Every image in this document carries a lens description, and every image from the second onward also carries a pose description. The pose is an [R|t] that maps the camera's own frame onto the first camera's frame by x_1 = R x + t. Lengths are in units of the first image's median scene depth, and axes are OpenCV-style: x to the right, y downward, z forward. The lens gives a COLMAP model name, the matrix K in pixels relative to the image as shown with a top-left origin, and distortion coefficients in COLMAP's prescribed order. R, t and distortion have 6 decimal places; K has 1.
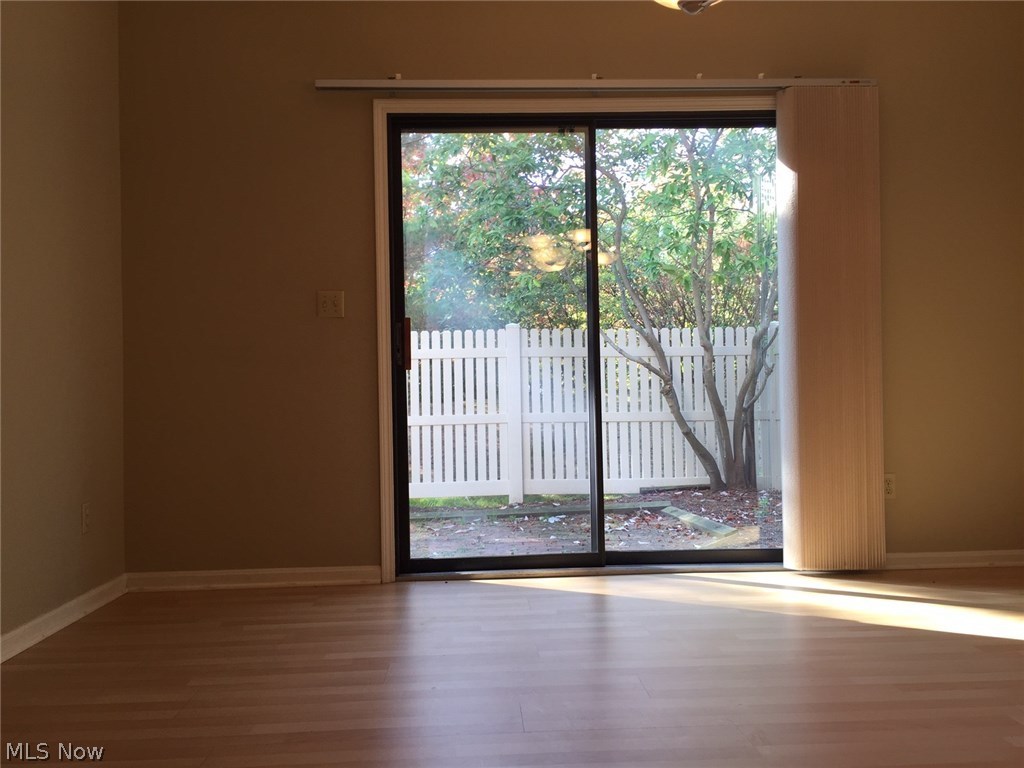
lens RADIAL K [[883.0, 0, 512.3], [0, 883.0, 383.7], [0, 0, 1]] dist [0.074921, -0.090427]
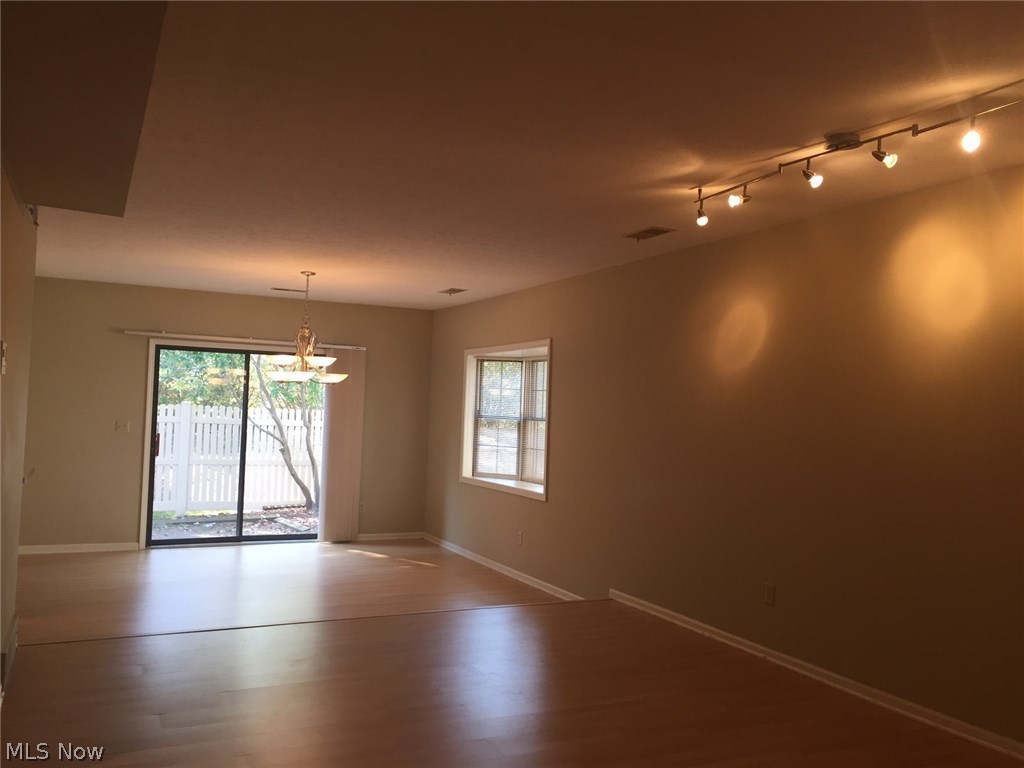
lens RADIAL K [[883.0, 0, 513.4], [0, 883.0, 383.6], [0, 0, 1]] dist [0.074921, -0.090427]
pose [[0.918747, 0.062486, 0.389870, -0.157537], [-0.055704, 0.998035, -0.028691, -0.161185], [-0.390897, 0.004642, 0.920423, -1.270874]]
